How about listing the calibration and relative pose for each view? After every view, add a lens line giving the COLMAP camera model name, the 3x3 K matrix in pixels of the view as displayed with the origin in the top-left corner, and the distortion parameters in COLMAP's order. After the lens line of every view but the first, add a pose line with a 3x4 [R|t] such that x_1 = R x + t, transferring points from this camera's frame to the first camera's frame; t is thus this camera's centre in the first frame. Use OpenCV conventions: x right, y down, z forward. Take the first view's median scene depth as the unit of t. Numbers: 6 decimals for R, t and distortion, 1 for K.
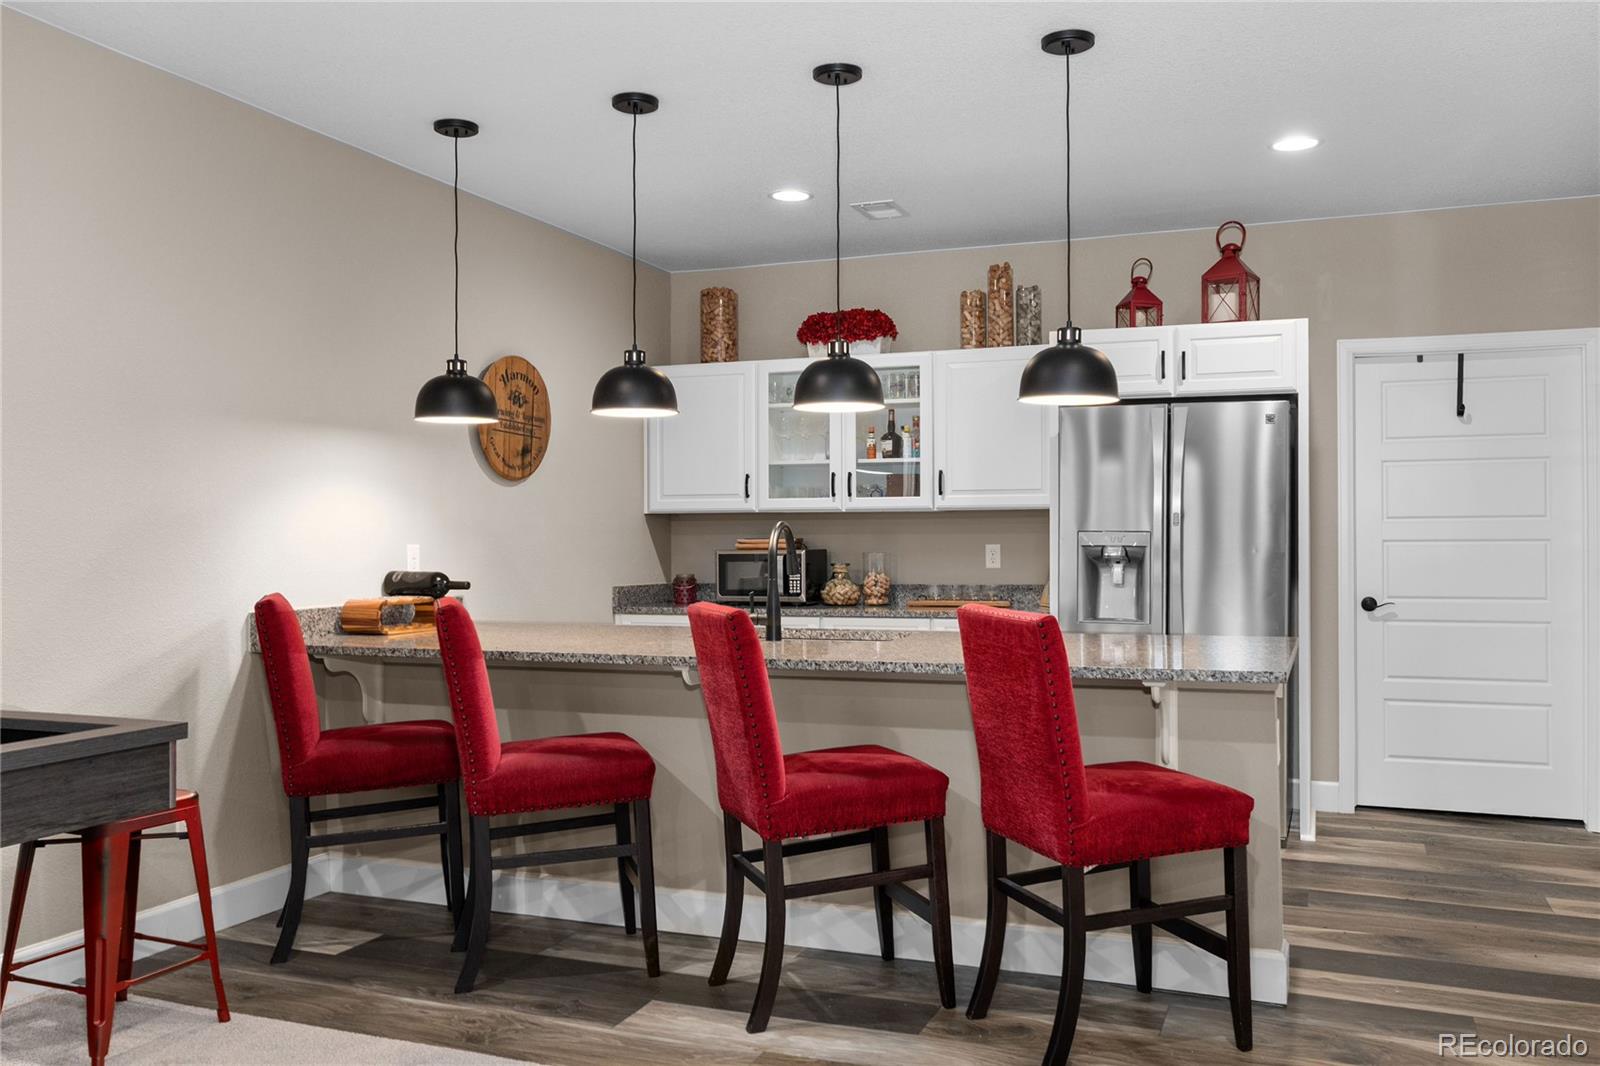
lens RADIAL K [[1295.8, 0, 754.6], [0, 1295.8, 554.9], [0, 0, 1]] dist [-0.011608, 0.030247]
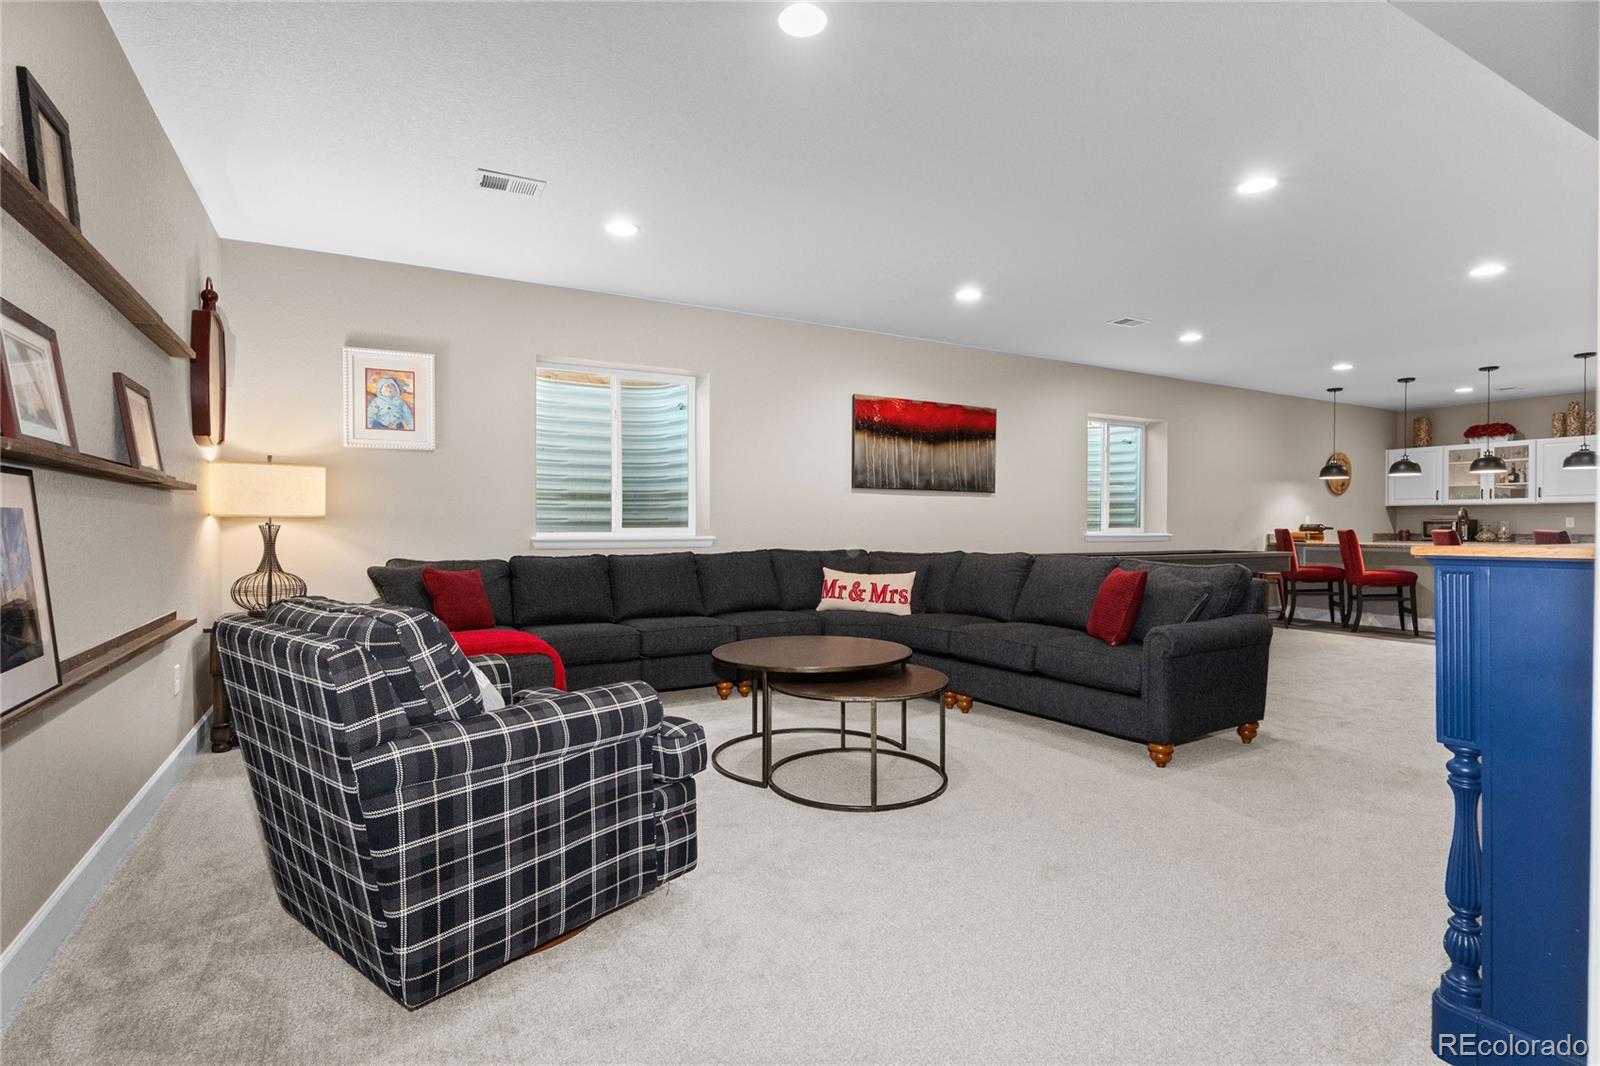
lens RADIAL K [[792.6, 0, 791.7], [0, 792.6, 532.6], [0, 0, 1]] dist [0.002400, -0.001295]
pose [[0.798685, 0.011699, -0.601636, -0.096382], [-0.013970, 0.999902, 0.000898, 0.045364], [0.601587, 0.007688, 0.798770, -1.217129]]
